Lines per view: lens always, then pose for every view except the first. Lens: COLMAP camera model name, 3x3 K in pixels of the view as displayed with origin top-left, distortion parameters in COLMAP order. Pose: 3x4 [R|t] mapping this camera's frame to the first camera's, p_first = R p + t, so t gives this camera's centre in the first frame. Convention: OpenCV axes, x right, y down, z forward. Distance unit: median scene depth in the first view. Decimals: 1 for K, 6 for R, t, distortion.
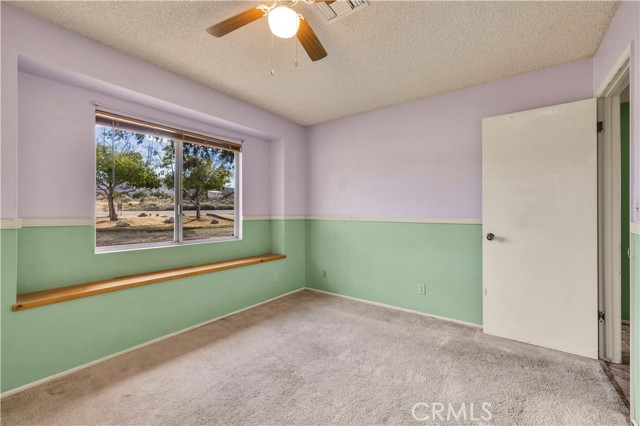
lens RADIAL K [[273.9, 0, 316.6], [0, 273.9, 211.3], [0, 0, 1]] dist [0.000162, 0.000238]
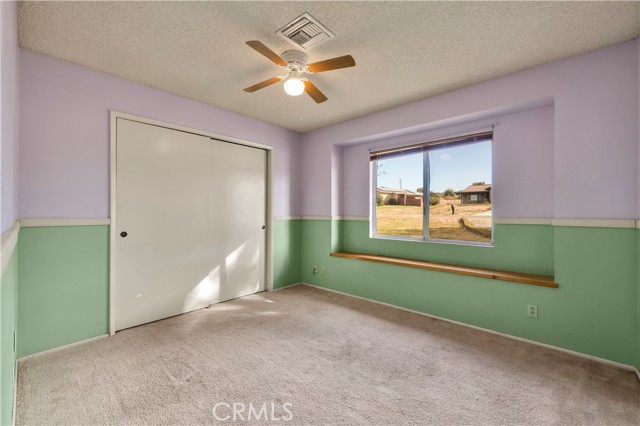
lens RADIAL K [[273.9, 0, 316.6], [0, 273.9, 211.3], [0, 0, 1]] dist [0.000162, 0.000238]
pose [[-0.131145, -0.005407, -0.991348, 0.722544], [0.001744, 0.999982, -0.005685, 0.000468], [0.991362, -0.002475, -0.131133, 0.701333]]
